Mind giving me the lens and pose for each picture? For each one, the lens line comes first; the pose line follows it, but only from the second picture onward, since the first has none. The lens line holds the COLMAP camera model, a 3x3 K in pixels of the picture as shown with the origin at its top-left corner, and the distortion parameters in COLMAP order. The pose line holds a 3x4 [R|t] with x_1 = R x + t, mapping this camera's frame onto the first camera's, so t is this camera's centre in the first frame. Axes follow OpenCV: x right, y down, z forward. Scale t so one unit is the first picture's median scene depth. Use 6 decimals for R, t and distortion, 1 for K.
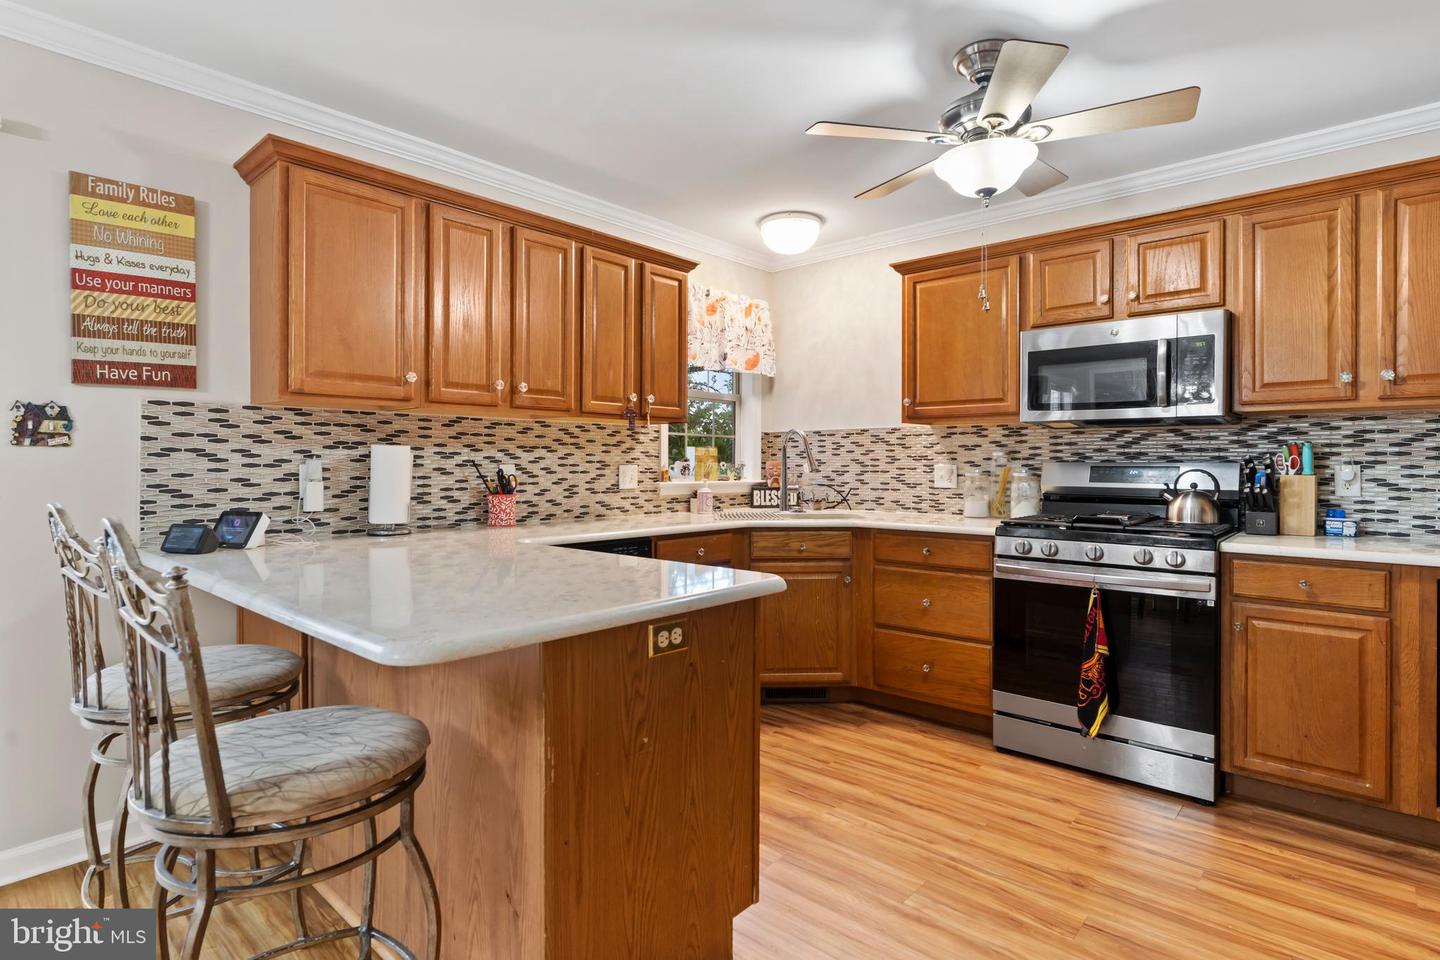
lens RADIAL K [[744.1, 0, 717.2], [0, 744.1, 460.6], [0, 0, 1]] dist [0.000191, 0.000478]
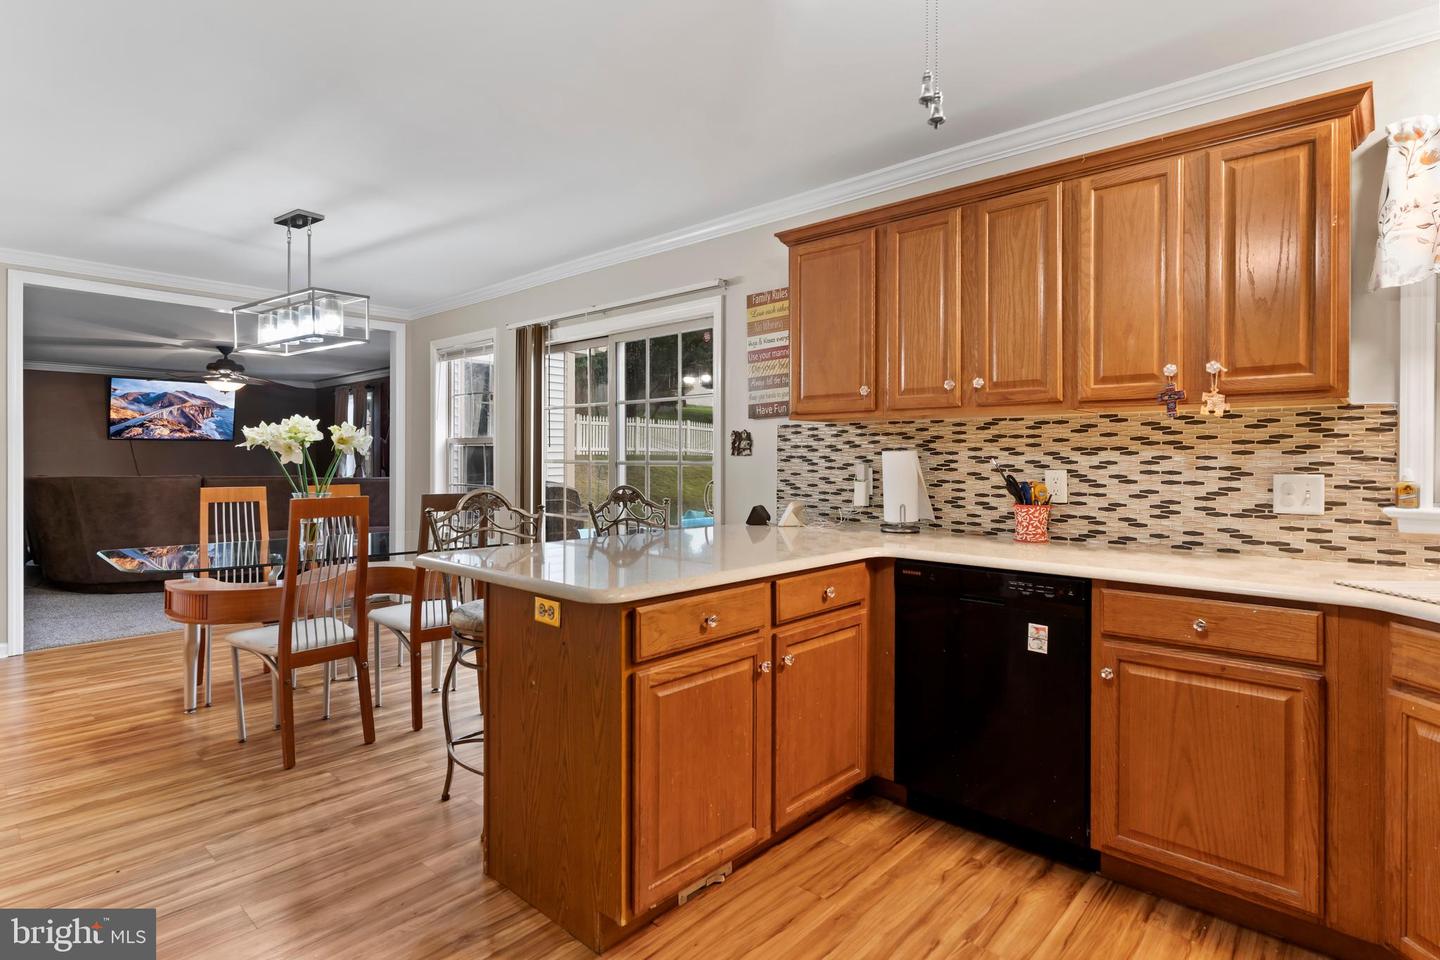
lens RADIAL K [[744.1, 0, 717.2], [0, 744.1, 460.6], [0, 0, 1]] dist [0.000191, 0.000478]
pose [[-0.011608, 0.001121, -0.999932, 0.597932], [-0.000290, 0.999999, 0.001125, -0.006843], [0.999933, 0.000303, -0.011608, 0.666613]]
